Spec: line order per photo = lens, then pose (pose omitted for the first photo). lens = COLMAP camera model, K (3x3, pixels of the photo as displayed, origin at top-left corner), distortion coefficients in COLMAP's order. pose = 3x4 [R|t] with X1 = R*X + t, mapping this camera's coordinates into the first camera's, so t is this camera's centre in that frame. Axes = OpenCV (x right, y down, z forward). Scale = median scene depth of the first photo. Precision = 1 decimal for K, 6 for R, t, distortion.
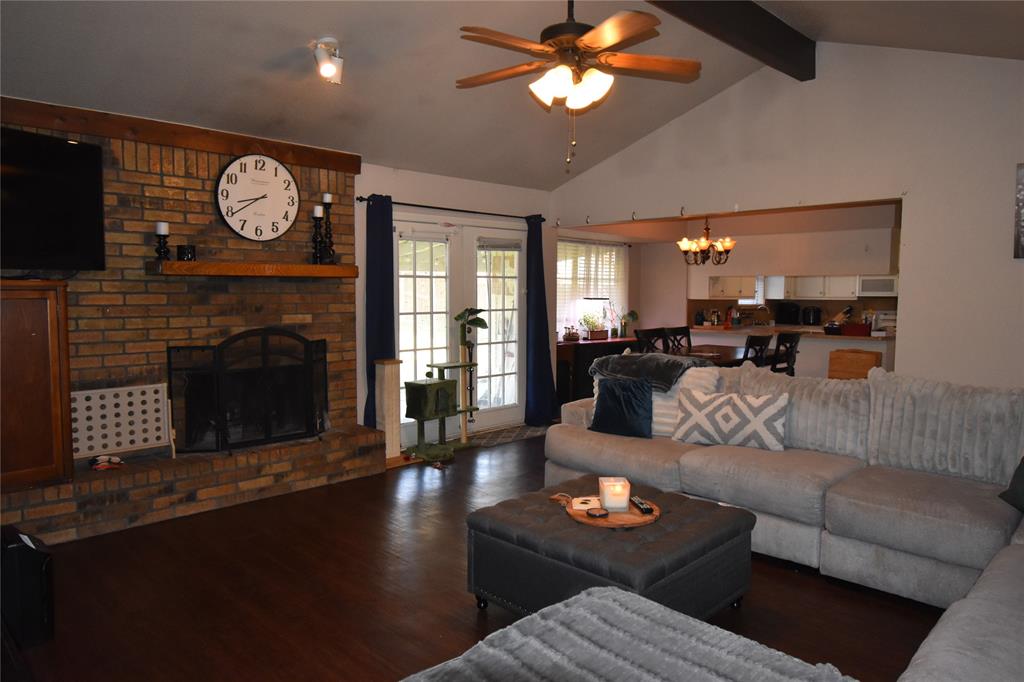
lens RADIAL K [[678.1, 0, 511.4], [0, 678.1, 342.7], [0, 0, 1]] dist [0.011818, -0.001147]
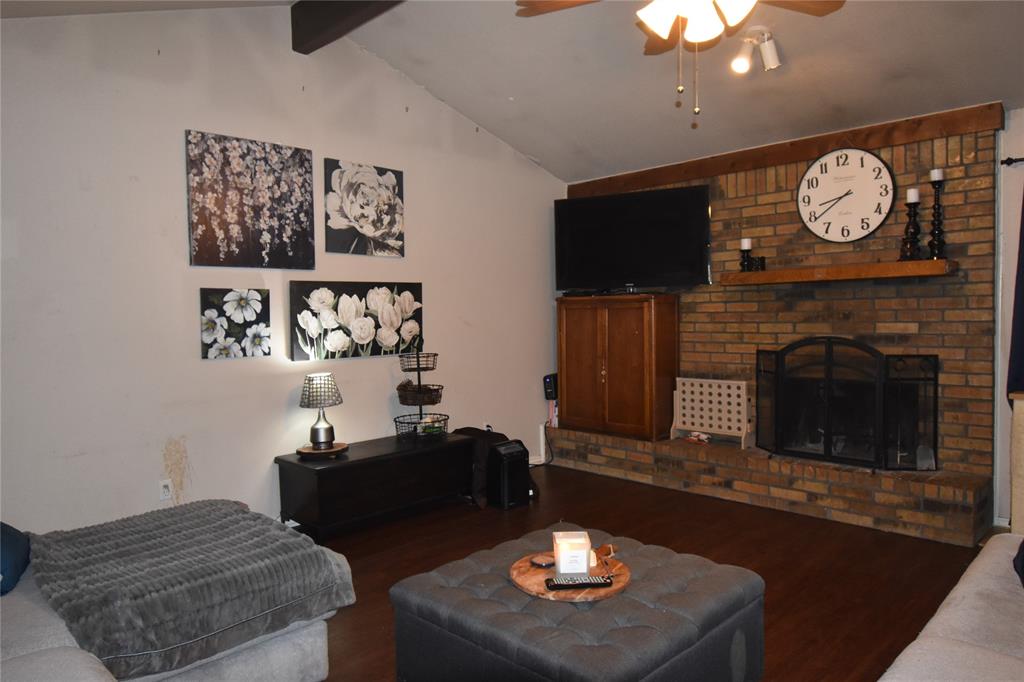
lens RADIAL K [[678.1, 0, 511.9], [0, 678.1, 341.7], [0, 0, 1]] dist [0.011818, -0.001147]
pose [[0.008629, 0.043309, -0.999024, 0.582276], [-0.054250, 0.997611, 0.042779, -0.031835], [0.998490, 0.053828, 0.010958, 0.576408]]
